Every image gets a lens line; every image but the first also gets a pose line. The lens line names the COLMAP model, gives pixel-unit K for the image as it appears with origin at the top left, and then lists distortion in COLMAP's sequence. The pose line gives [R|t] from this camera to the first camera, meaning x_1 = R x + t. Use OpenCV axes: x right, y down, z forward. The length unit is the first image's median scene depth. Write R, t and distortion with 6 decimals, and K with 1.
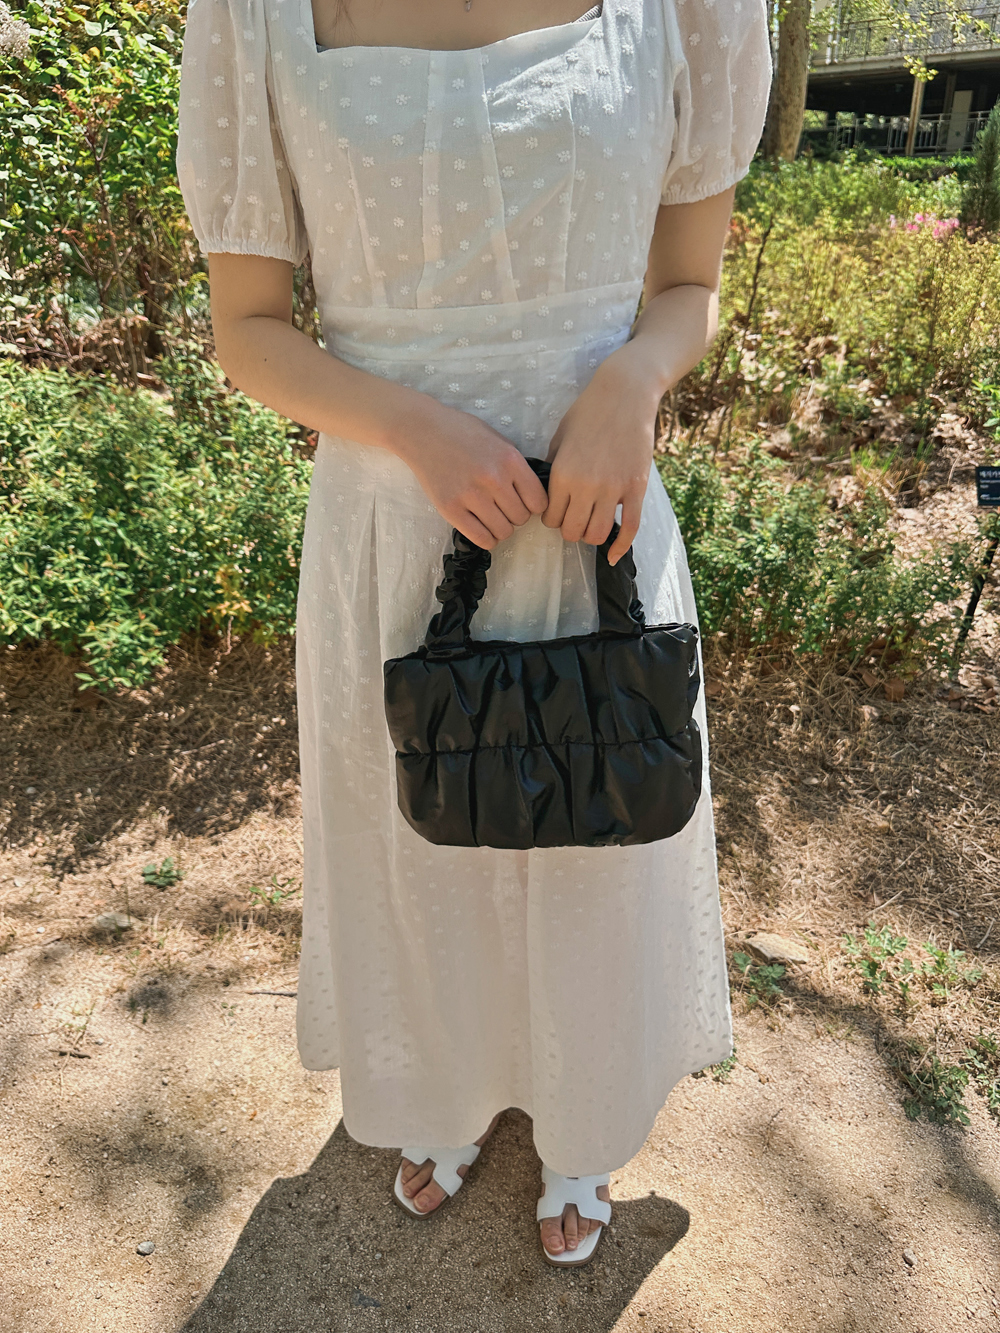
lens RADIAL K [[952.9, 0, 500.0], [0, 952.9, 666.5], [0, 0, 1]] dist [0.028703, -0.029722]
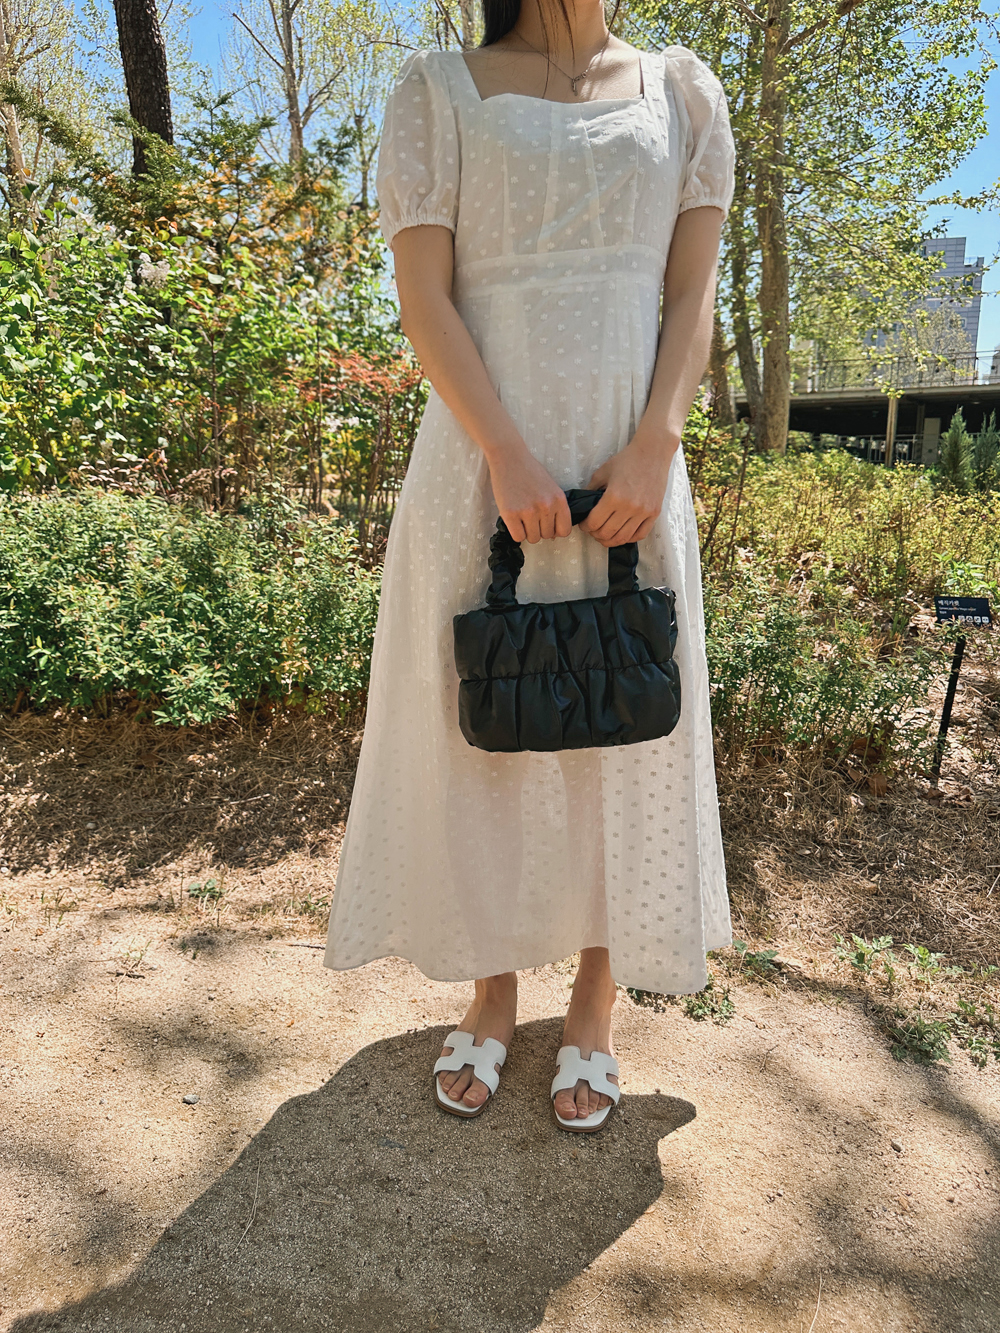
lens RADIAL K [[952.9, 0, 500.0], [0, 952.9, 666.5], [0, 0, 1]] dist [0.028703, -0.029722]
pose [[0.998927, 0.044465, -0.012967, -0.016855], [-0.046316, 0.957573, -0.284445, 0.268066], [-0.000231, 0.284740, 0.958605, -0.112729]]
